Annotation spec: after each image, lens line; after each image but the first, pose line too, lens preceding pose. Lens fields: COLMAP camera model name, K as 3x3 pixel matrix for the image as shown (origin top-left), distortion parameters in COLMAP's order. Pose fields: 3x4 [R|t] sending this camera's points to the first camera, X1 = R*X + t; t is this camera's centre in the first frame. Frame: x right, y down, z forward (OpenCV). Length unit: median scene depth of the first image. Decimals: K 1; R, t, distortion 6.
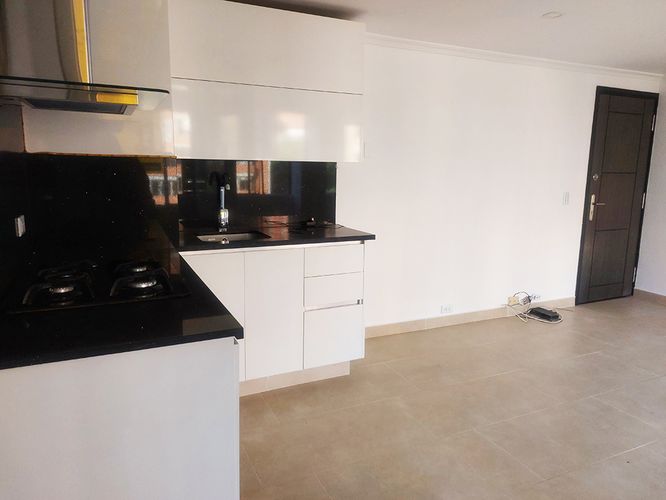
lens RADIAL K [[505.6, 0, 333.0], [0, 505.6, 250.0], [0, 0, 1]] dist [0.098257, -0.119202]
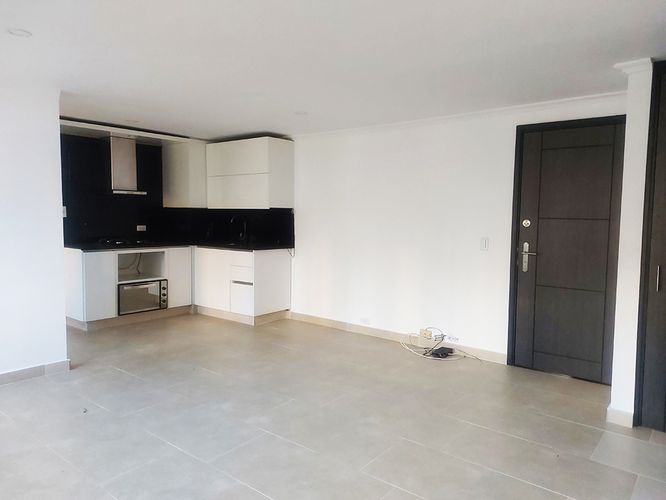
lens RADIAL K [[473.6, 0, 341.5], [0, 473.6, 243.4], [0, 0, 1]] dist [0.044745, -0.002665]
pose [[0.413992, 0.045723, -0.909132, 1.190184], [-0.159337, 0.986958, -0.022920, -0.038283], [0.896227, 0.154347, 0.415878, 0.388051]]
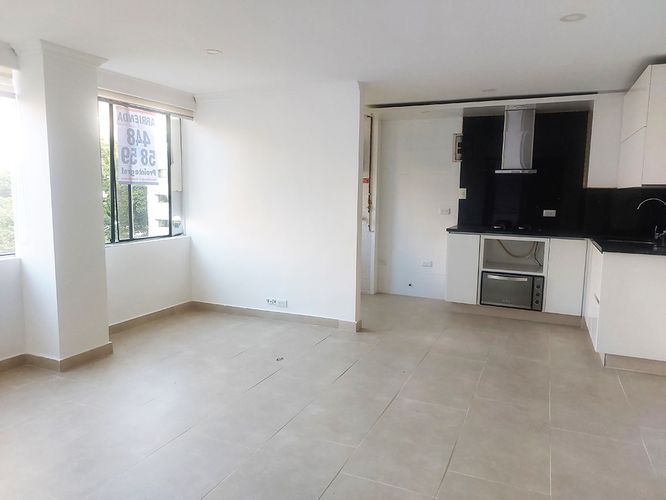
lens RADIAL K [[473.6, 0, 341.5], [0, 473.6, 243.4], [0, 0, 1]] dist [0.044745, -0.002665]
pose [[-0.770201, 0.039851, -0.636555, 0.850494], [-0.137249, 0.964308, 0.226435, -0.140384], [0.622858, 0.261767, -0.737242, 0.974093]]
